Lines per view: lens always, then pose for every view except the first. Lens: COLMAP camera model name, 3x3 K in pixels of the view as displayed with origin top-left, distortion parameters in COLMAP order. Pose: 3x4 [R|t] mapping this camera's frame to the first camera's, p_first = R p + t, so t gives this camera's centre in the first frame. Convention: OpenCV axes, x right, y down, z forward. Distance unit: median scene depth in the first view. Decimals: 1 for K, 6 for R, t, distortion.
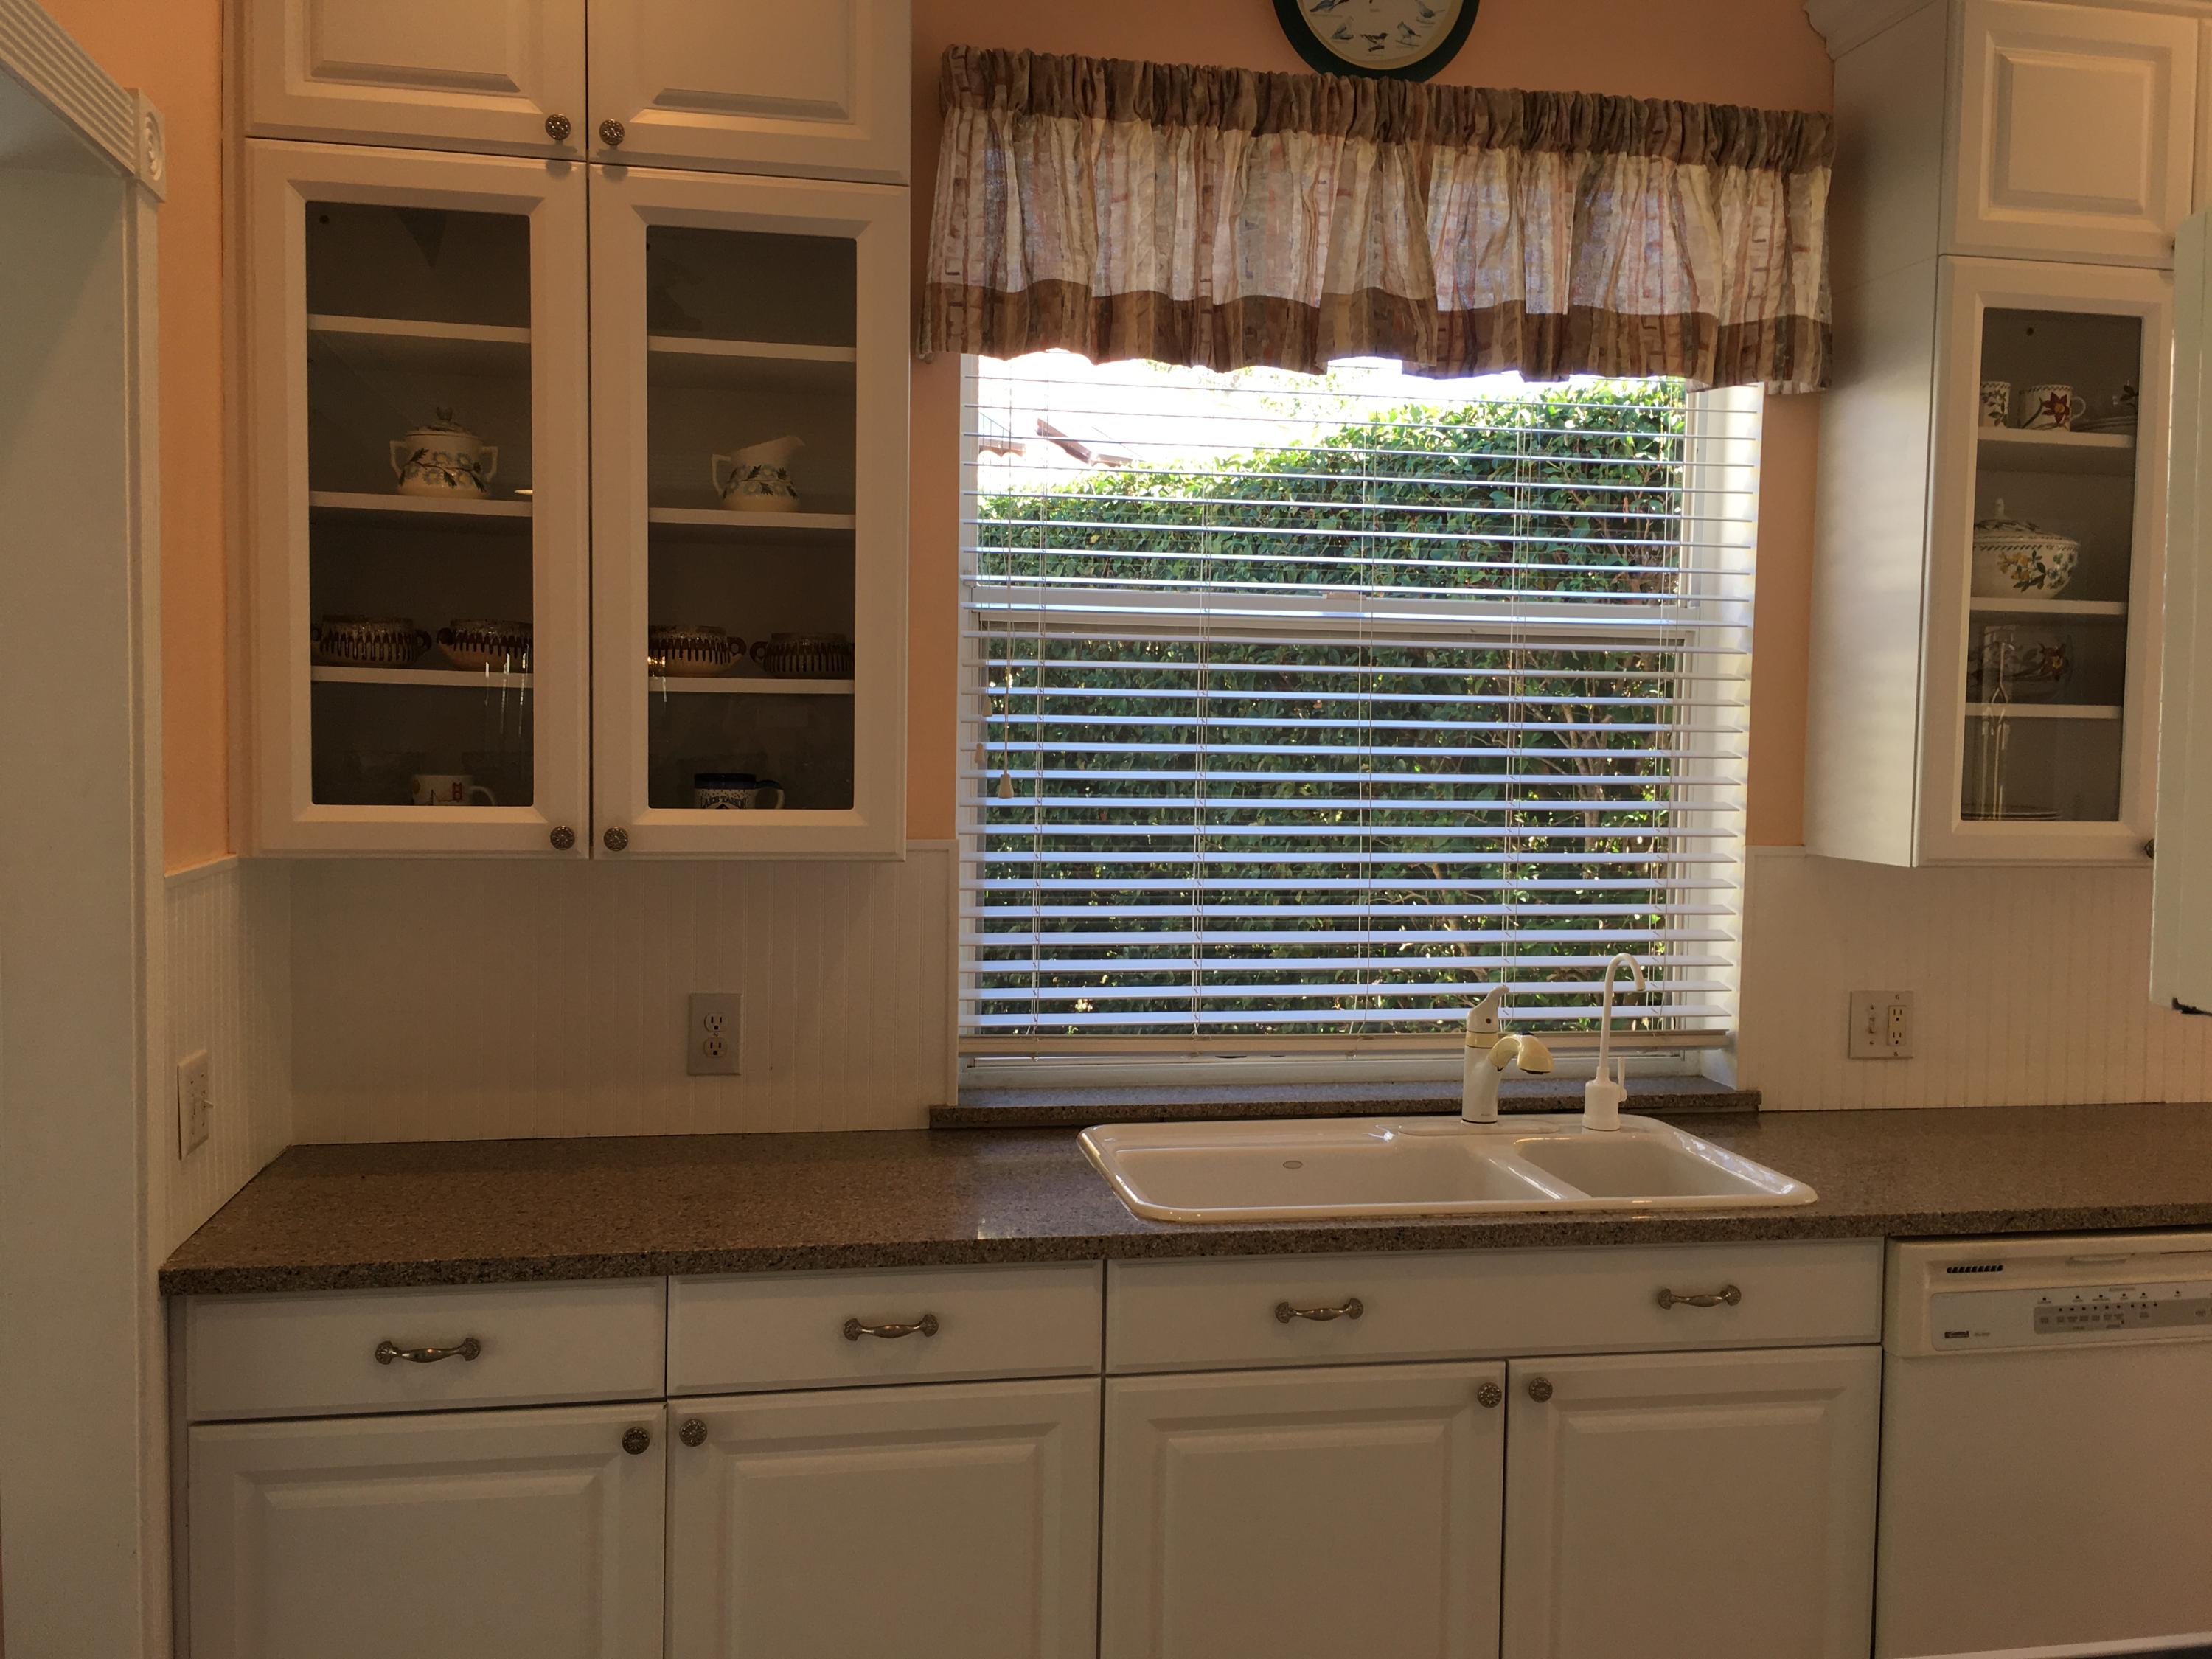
lens RADIAL K [[1891.8, 0, 1106.0], [0, 1891.8, 829.5], [0, 0, 1]] dist [0.083385, -0.110697]
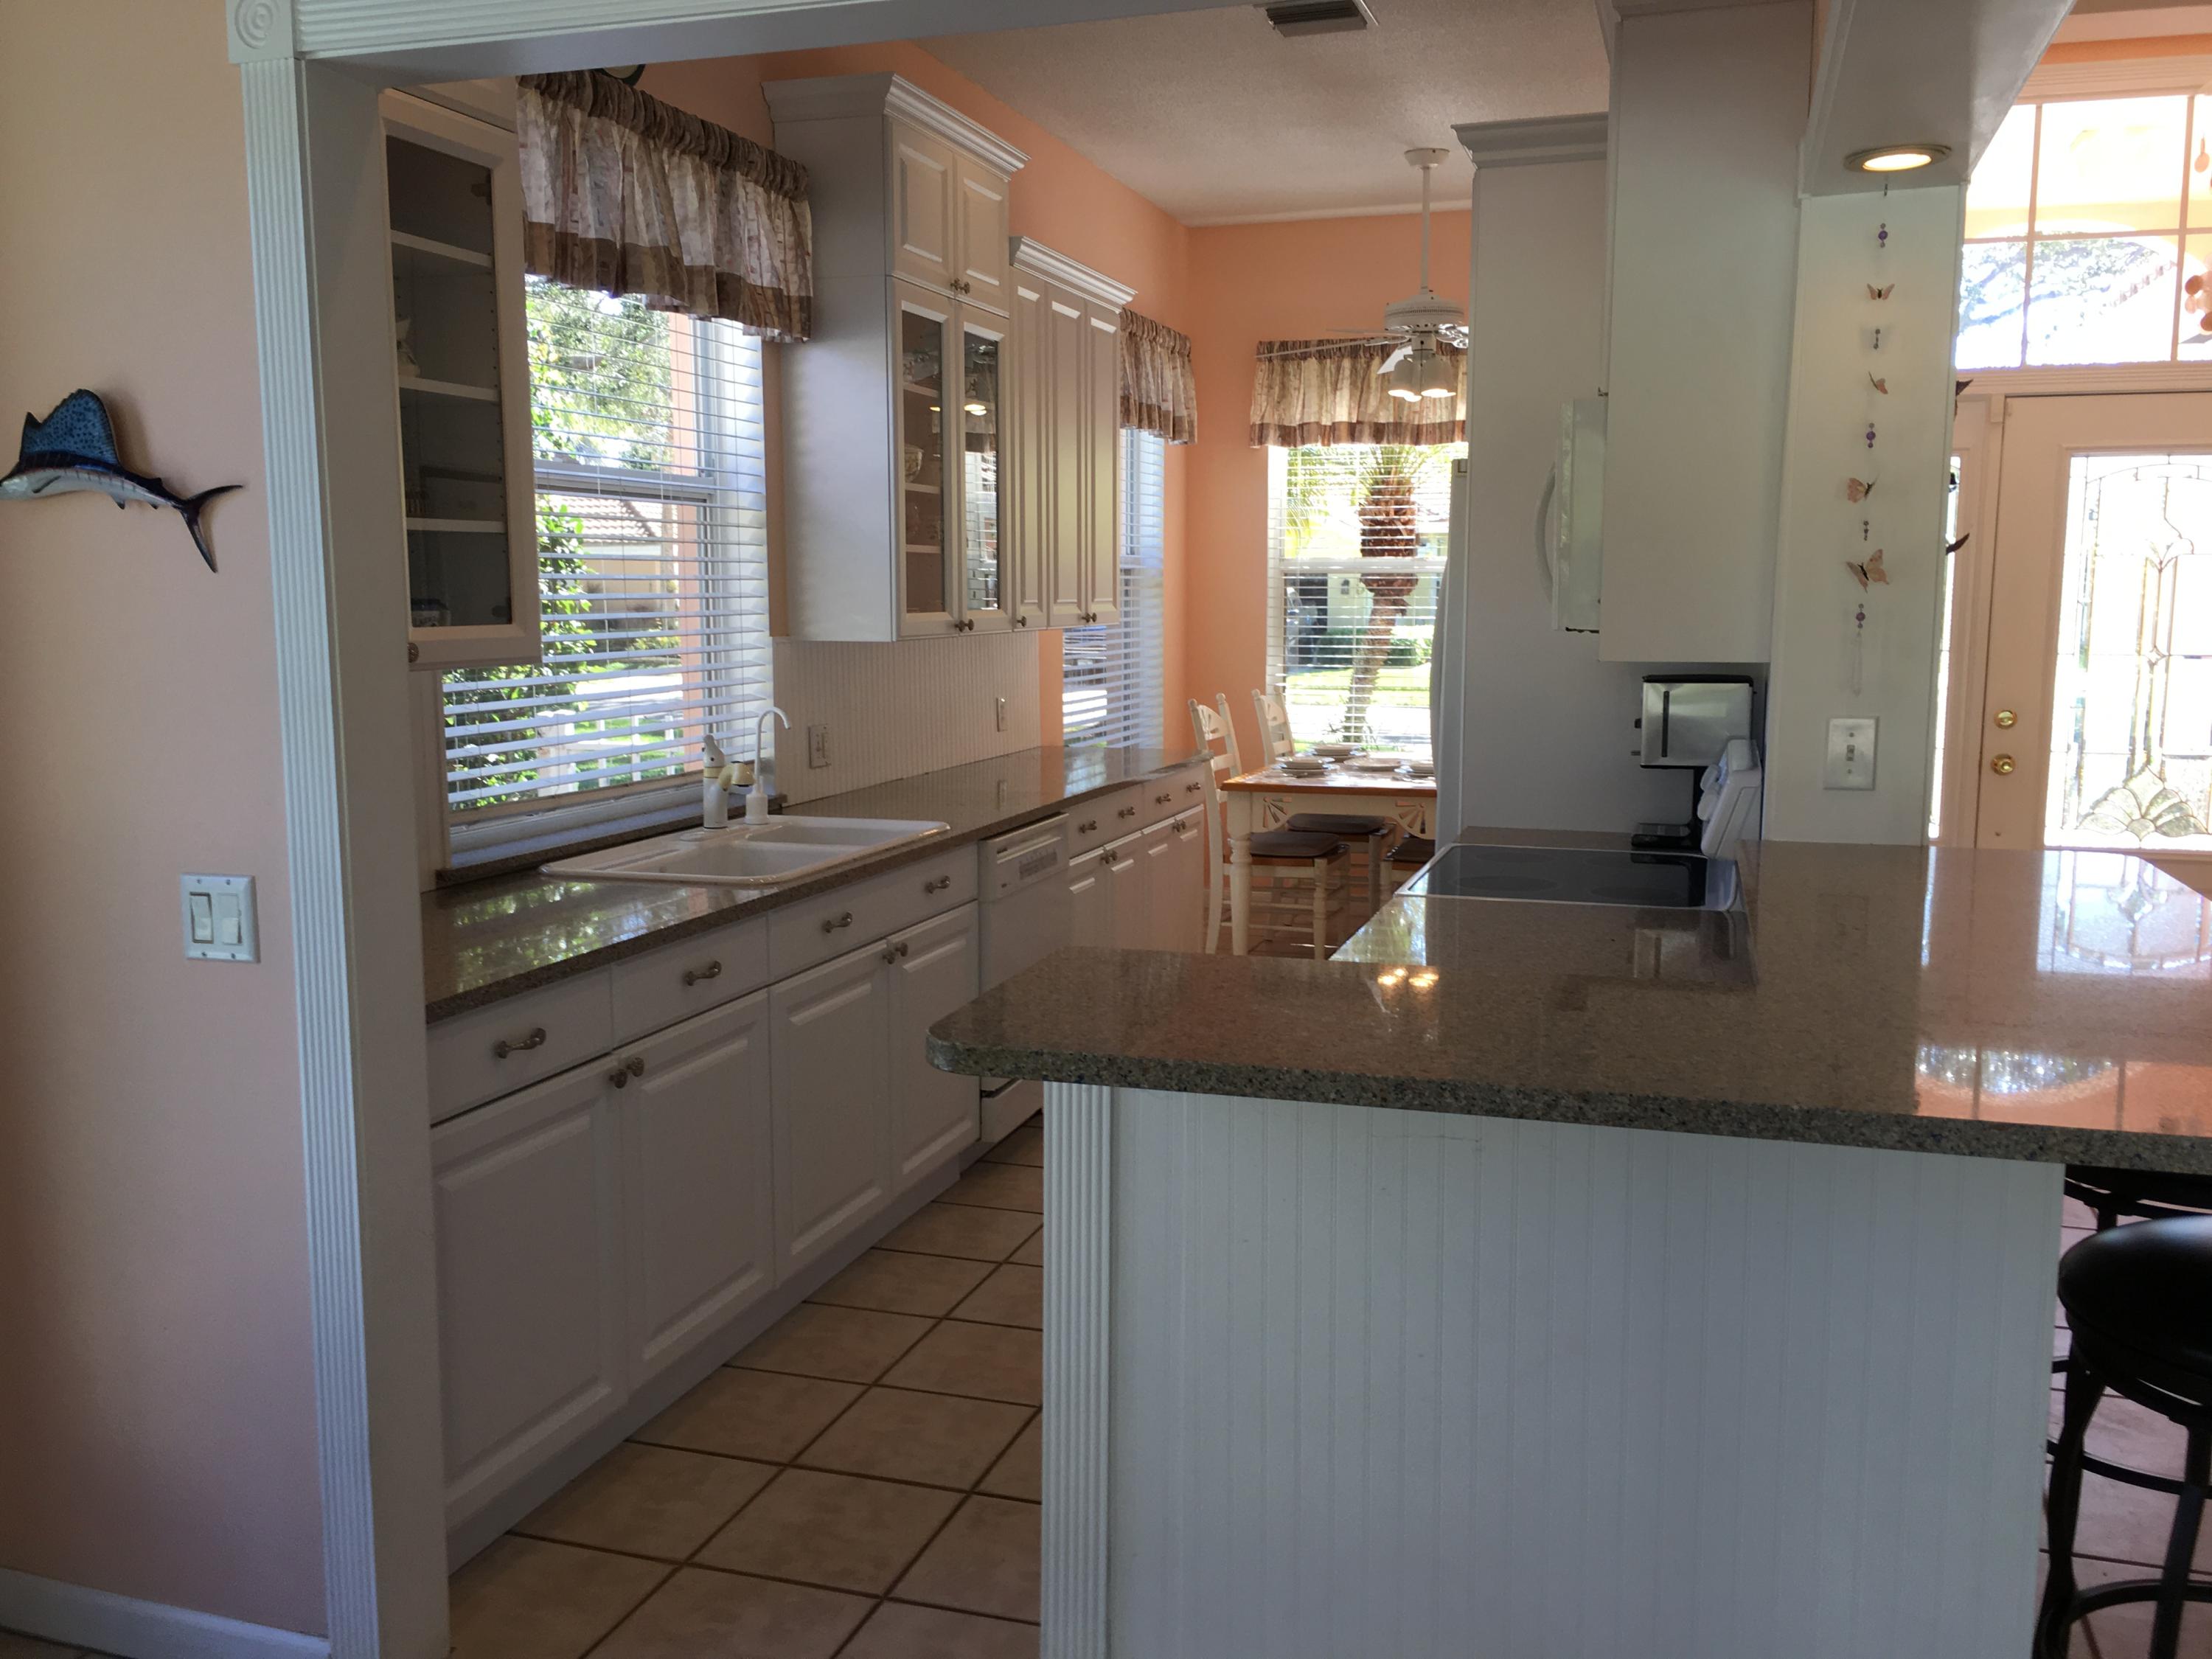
lens RADIAL K [[1891.8, 0, 1106.0], [0, 1891.8, 829.5], [0, 0, 1]] dist [0.083385, -0.110697]
pose [[0.476336, -0.129314, 0.869702, -0.984575], [0.057978, 0.991593, 0.115683, 0.001447], [-0.877350, -0.004680, 0.479828, 0.024864]]
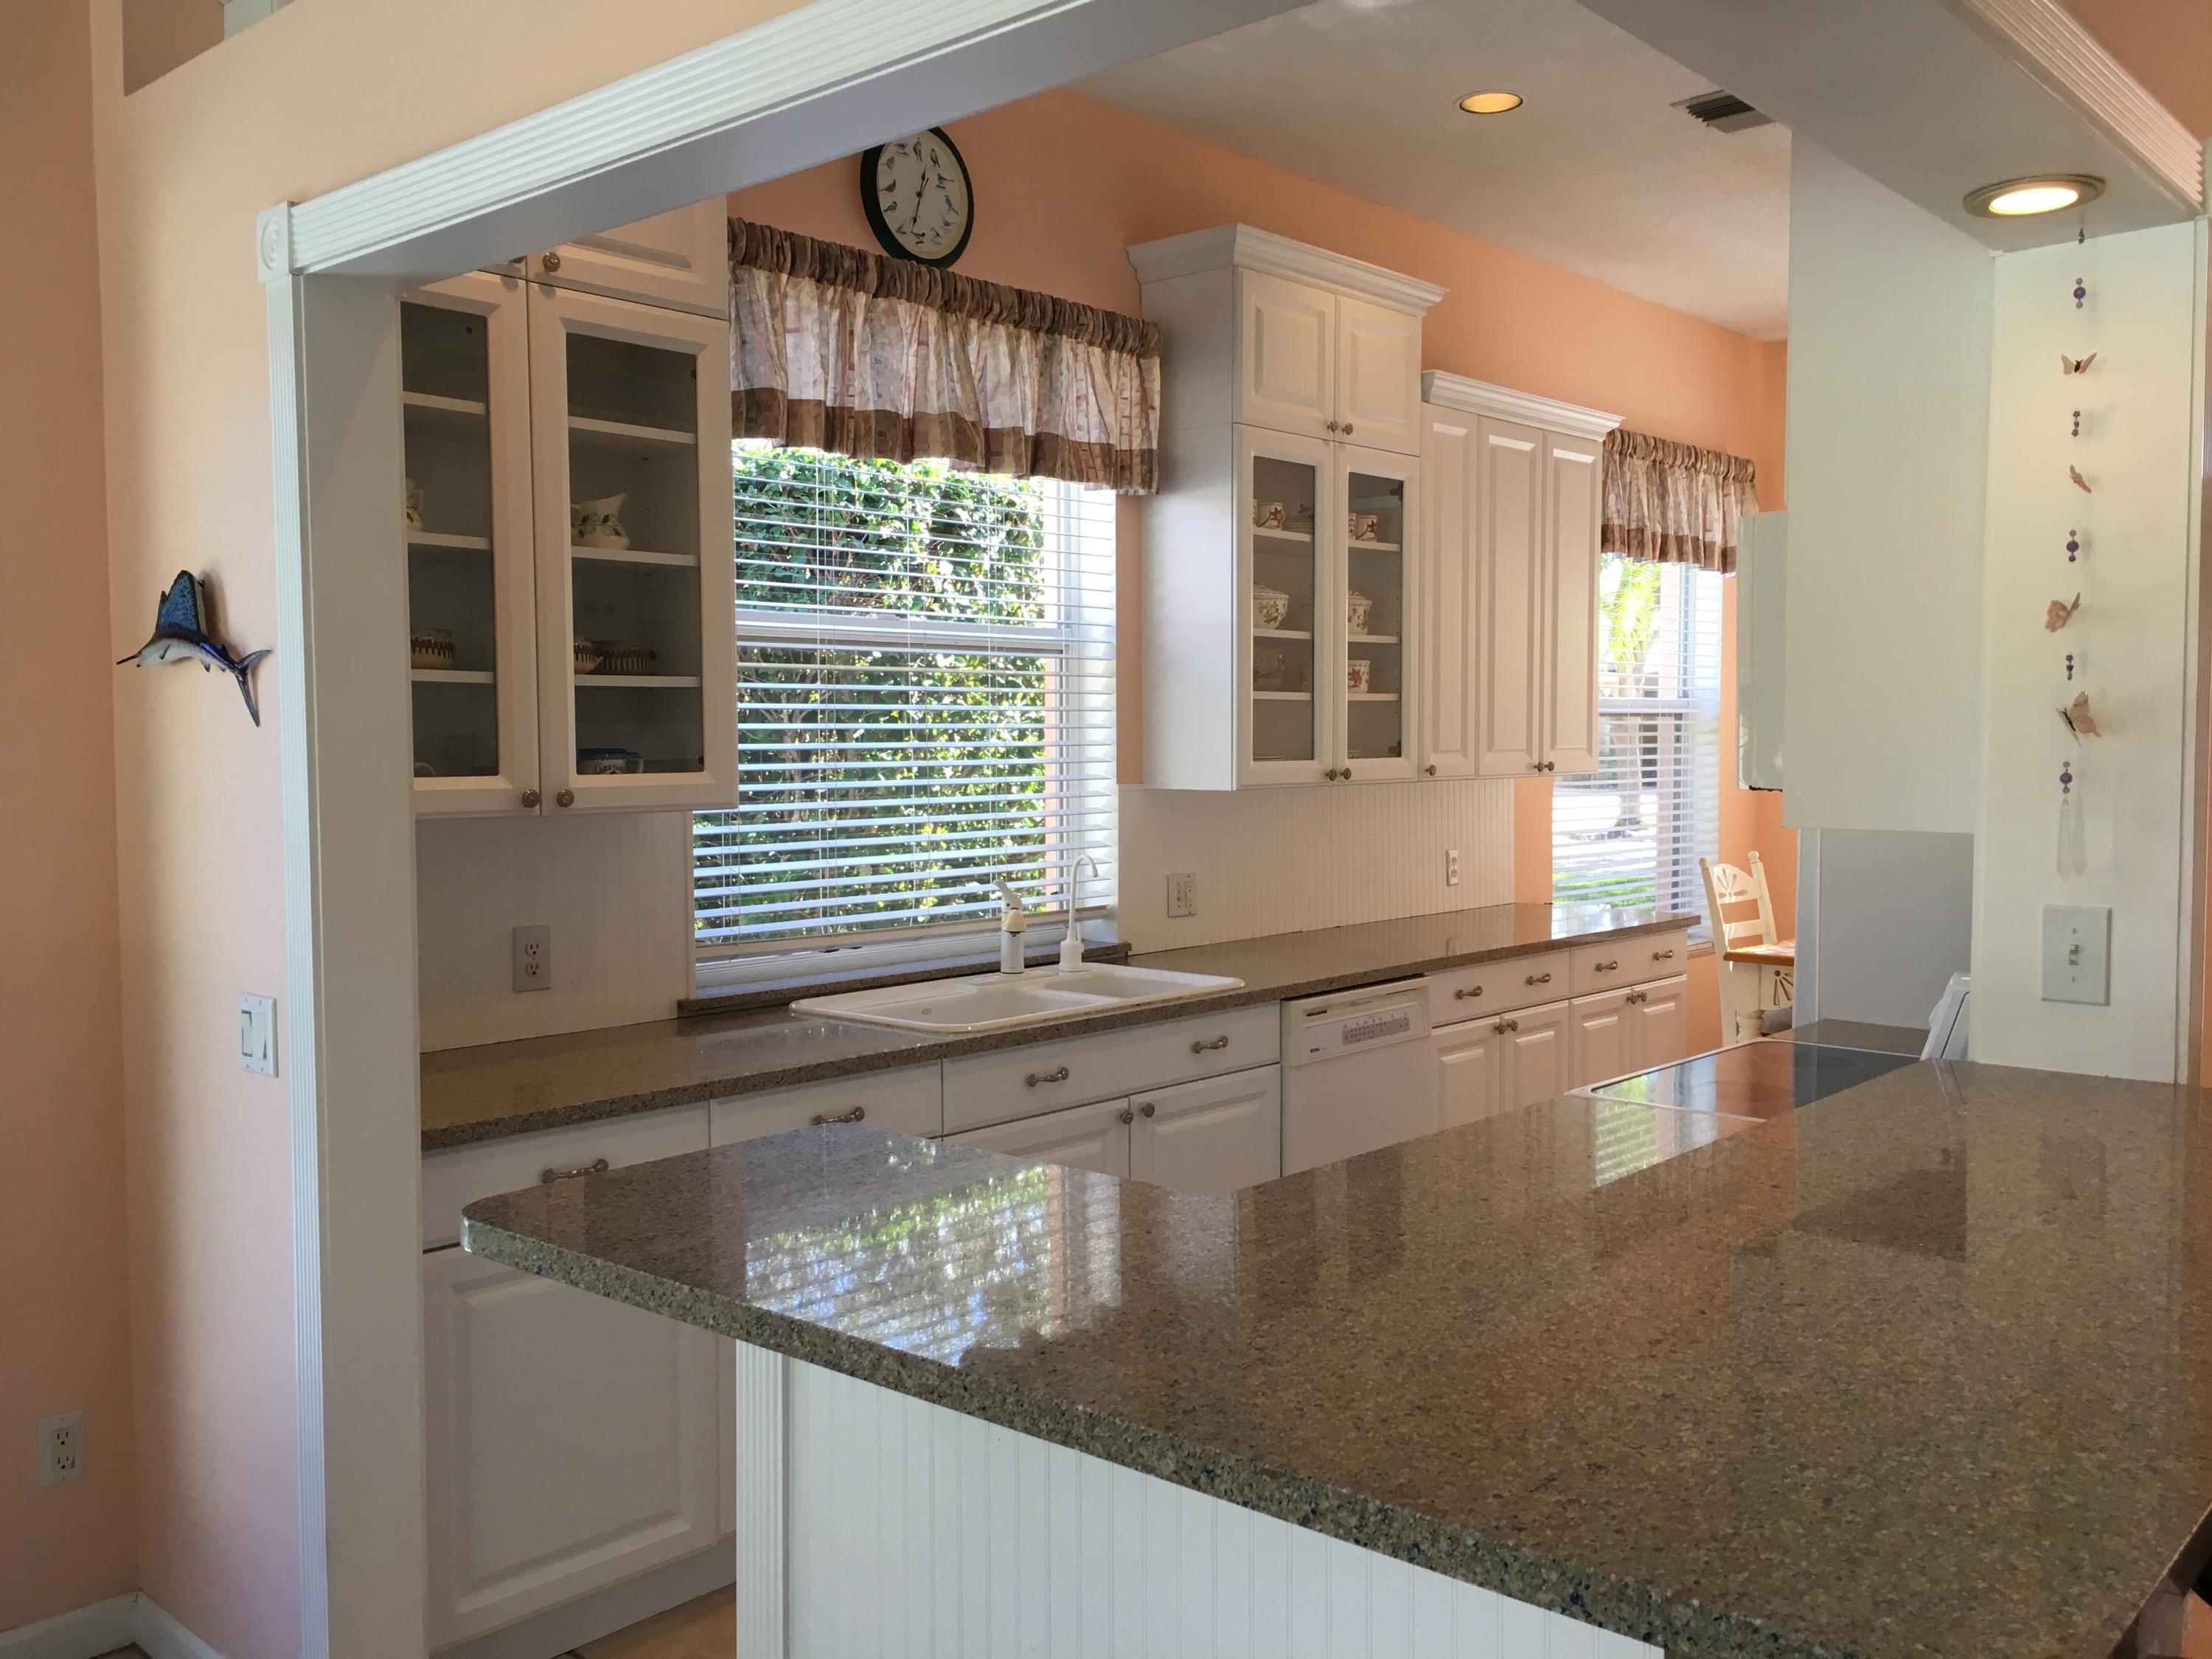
lens RADIAL K [[1891.8, 0, 1106.0], [0, 1891.8, 829.5], [0, 0, 1]] dist [0.083385, -0.110697]
pose [[0.792425, -0.049847, 0.607929, -0.668666], [0.048991, 0.998637, 0.018024, 0.018450], [-0.607998, 0.015500, 0.793787, -0.234847]]
